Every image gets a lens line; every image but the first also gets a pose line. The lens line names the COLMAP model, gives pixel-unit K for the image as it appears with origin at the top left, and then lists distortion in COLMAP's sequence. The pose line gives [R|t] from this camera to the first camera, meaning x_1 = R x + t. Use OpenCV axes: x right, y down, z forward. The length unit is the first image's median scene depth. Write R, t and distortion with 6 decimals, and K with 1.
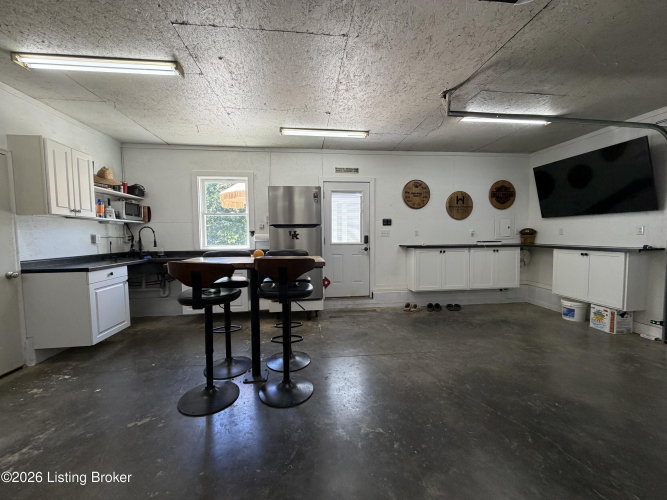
lens RADIAL K [[266.4, 0, 330.9], [0, 266.4, 250.3], [0, 0, 1]] dist [-0.000453, 0.000660]
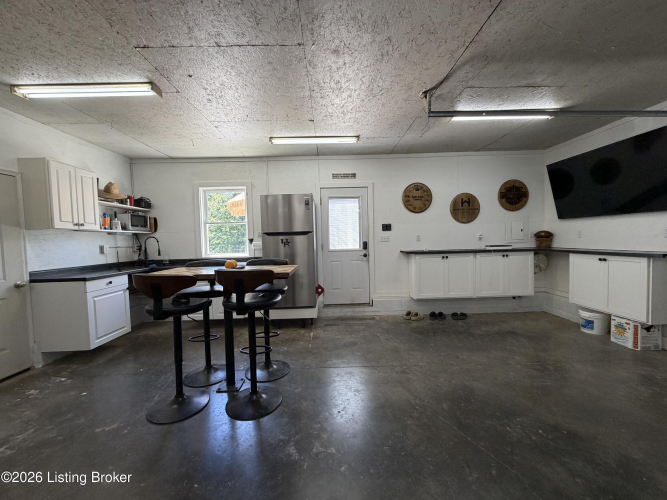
lens RADIAL K [[266.4, 0, 334.2], [0, 266.4, 249.9], [0, 0, 1]] dist [-0.000453, 0.000660]
pose [[0.995070, -0.012104, -0.098433, 0.156813], [0.010729, 0.999837, -0.014486, -0.015573], [0.098593, 0.013359, 0.995038, 0.021361]]
